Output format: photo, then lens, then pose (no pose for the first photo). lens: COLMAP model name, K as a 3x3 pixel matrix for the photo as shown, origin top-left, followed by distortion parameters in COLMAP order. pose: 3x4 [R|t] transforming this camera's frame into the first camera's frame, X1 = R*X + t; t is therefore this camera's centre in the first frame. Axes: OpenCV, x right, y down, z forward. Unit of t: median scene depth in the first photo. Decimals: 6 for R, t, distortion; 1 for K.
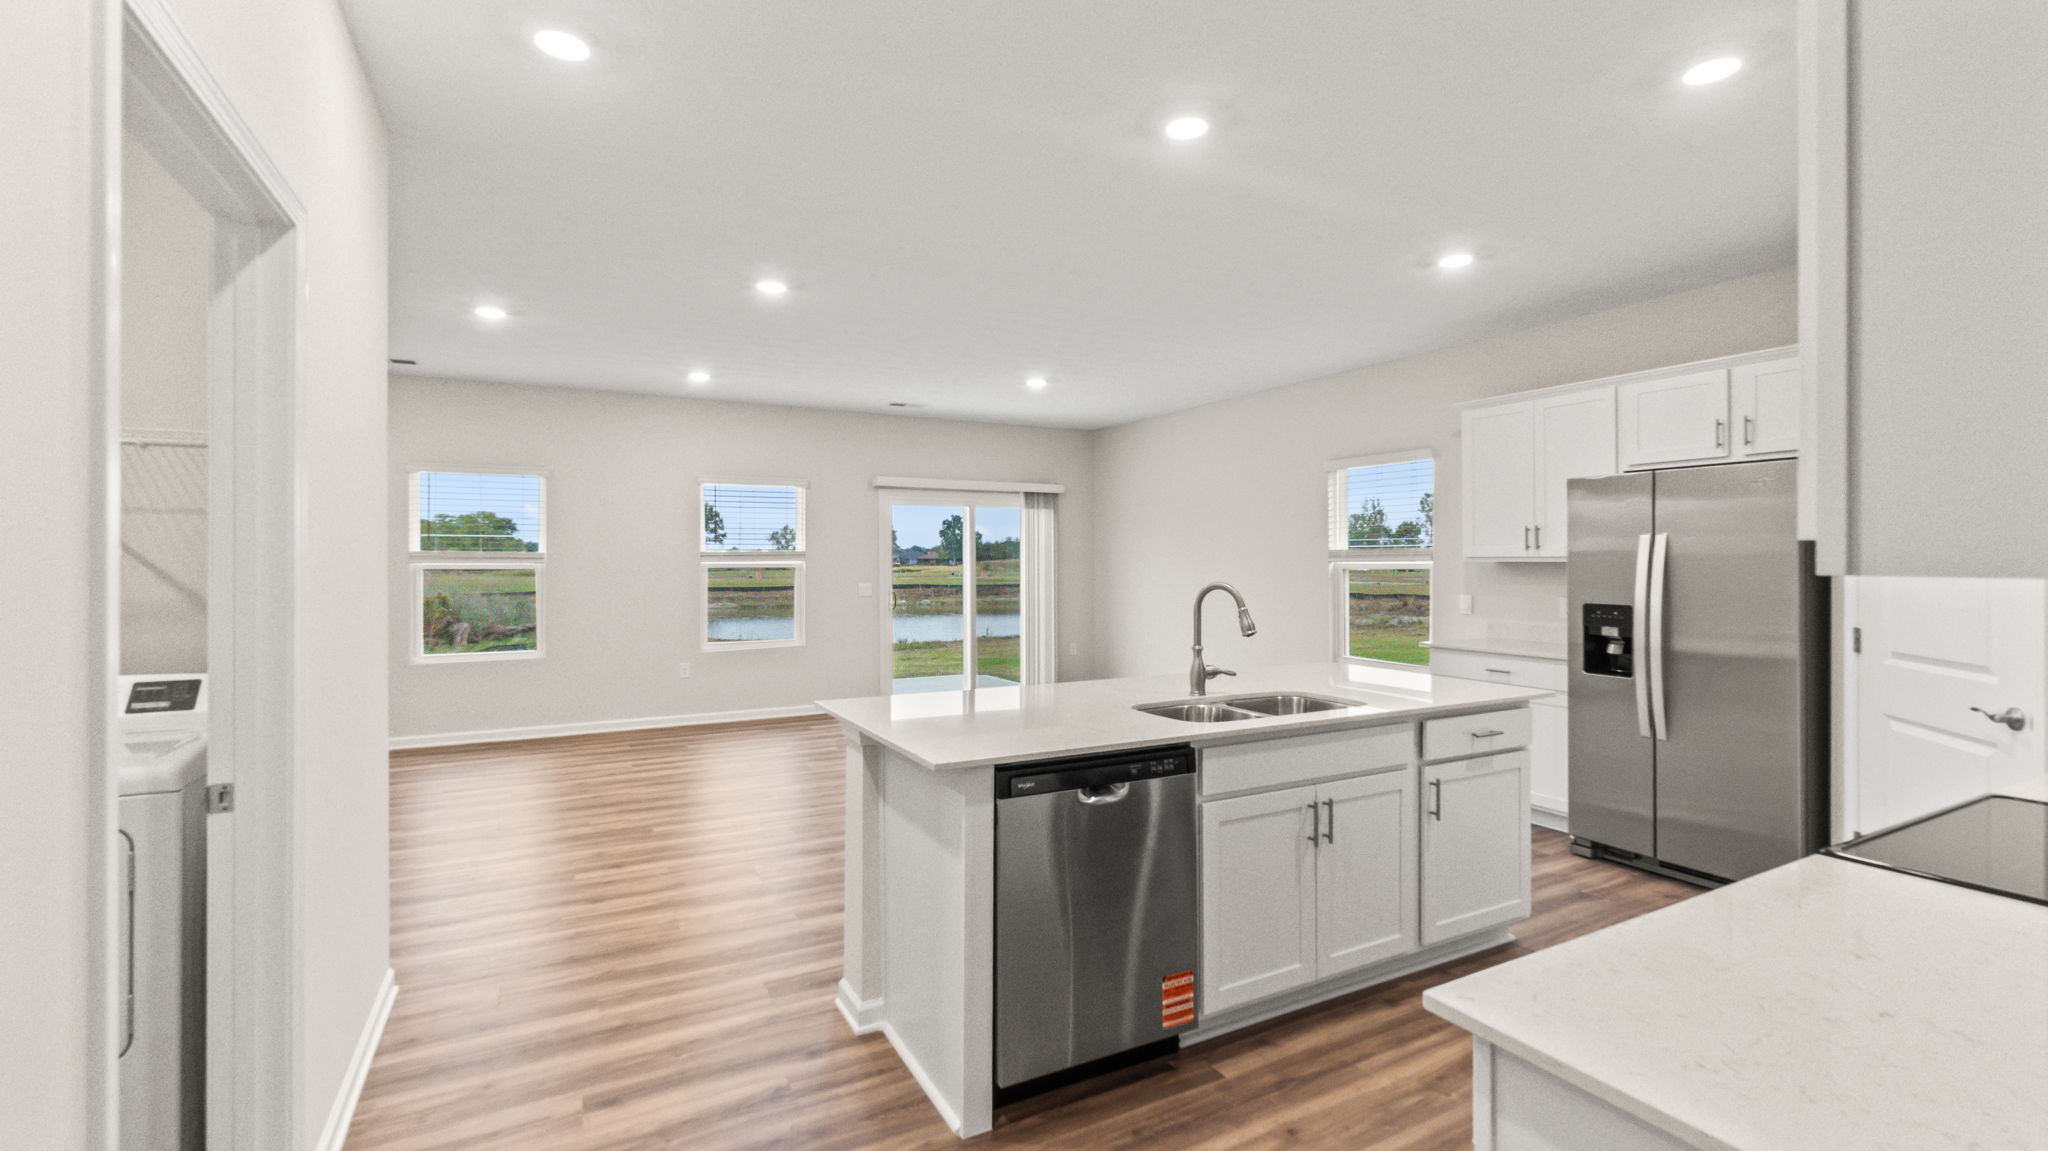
lens RADIAL K [[885.1, 0, 1027.9], [0, 885.1, 569.3], [0, 0, 1]] dist [-0.016137, -0.000087]
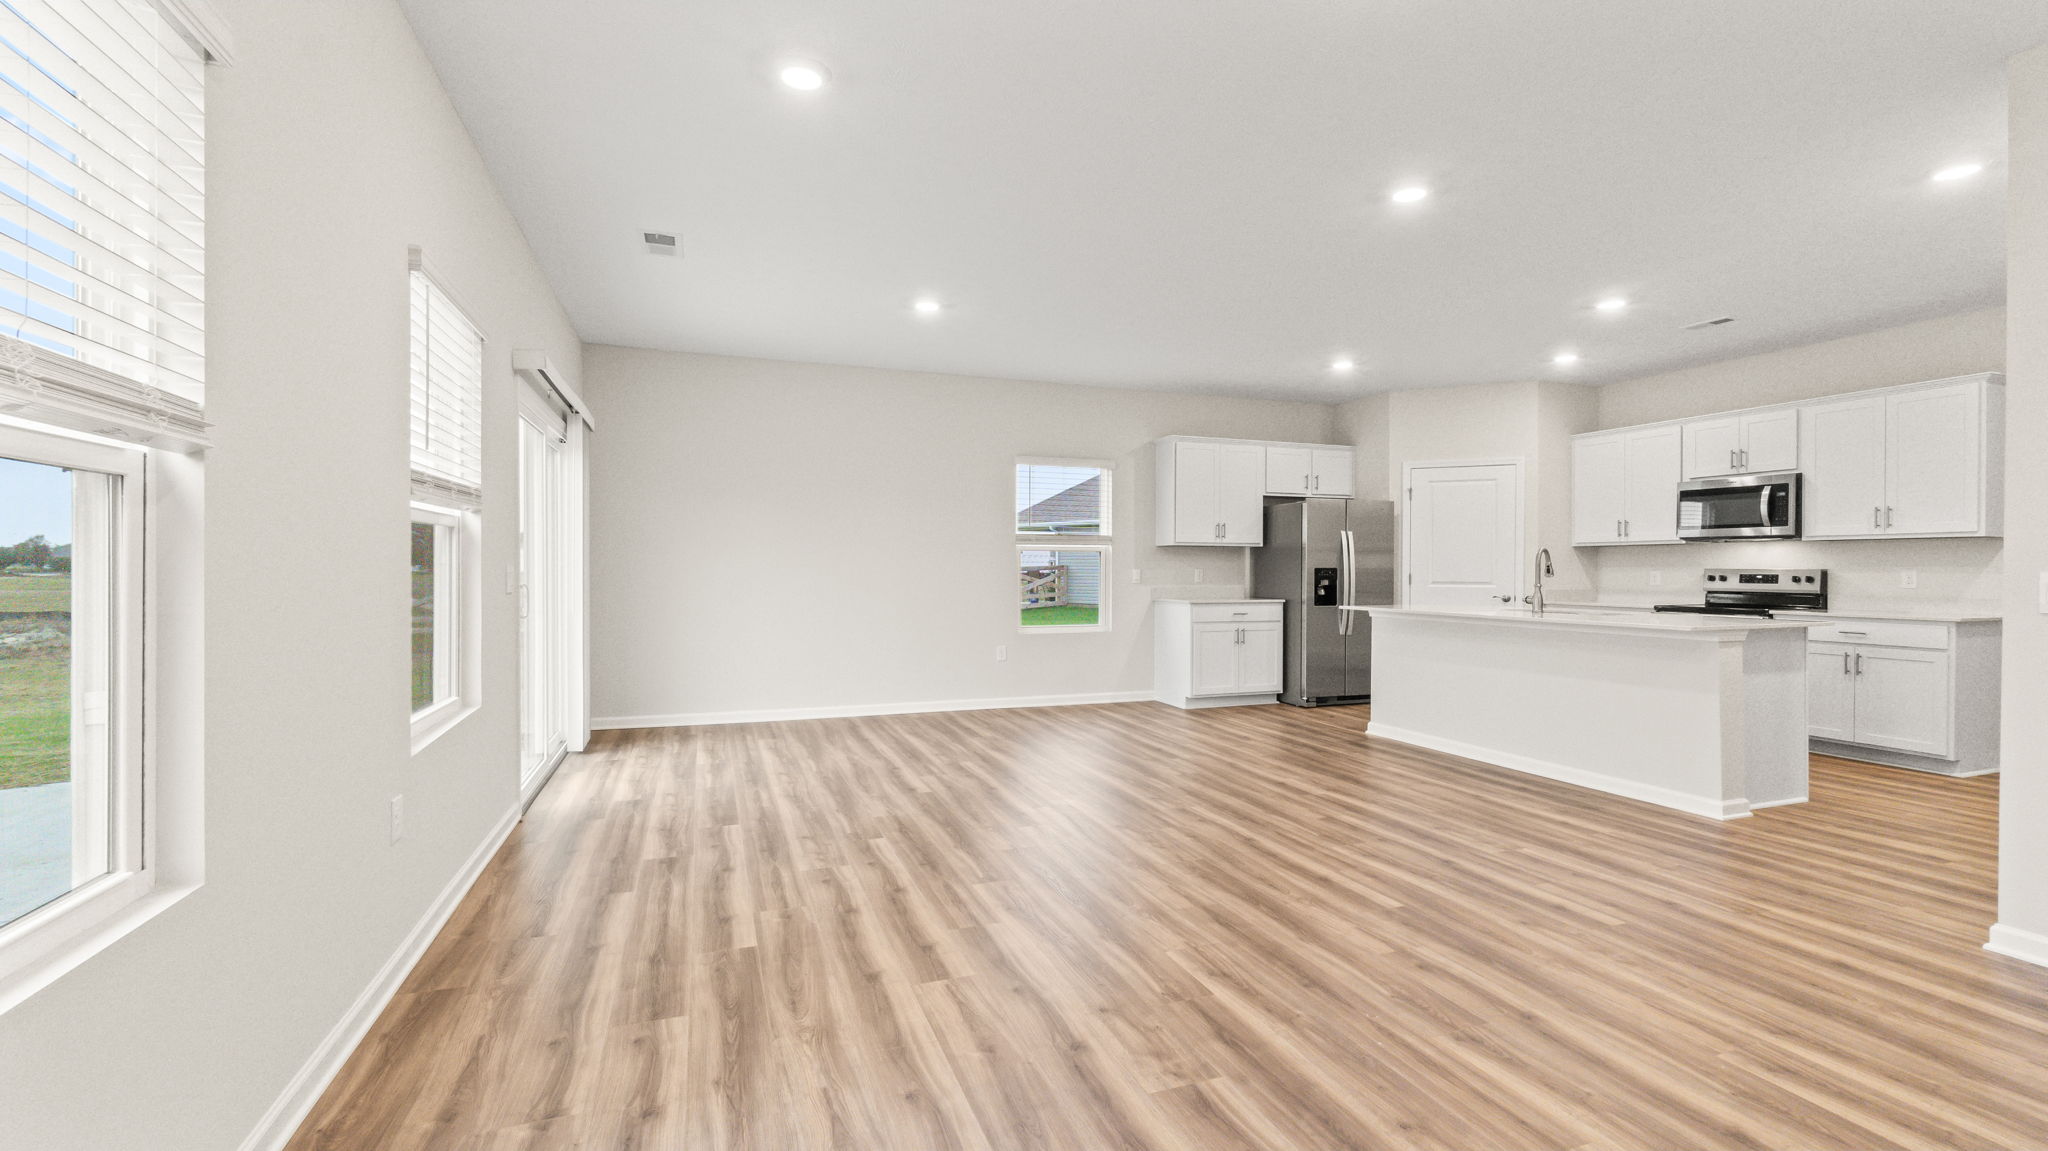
lens RADIAL K [[885.1, 0, 1027.9], [0, 885.1, 569.3], [0, 0, 1]] dist [-0.016137, -0.000087]
pose [[0.142894, 0.001320, 0.989737, -1.248593], [0.005900, 0.999980, -0.002186, 0.041333], [-0.989720, 0.006152, 0.142883, 1.306552]]
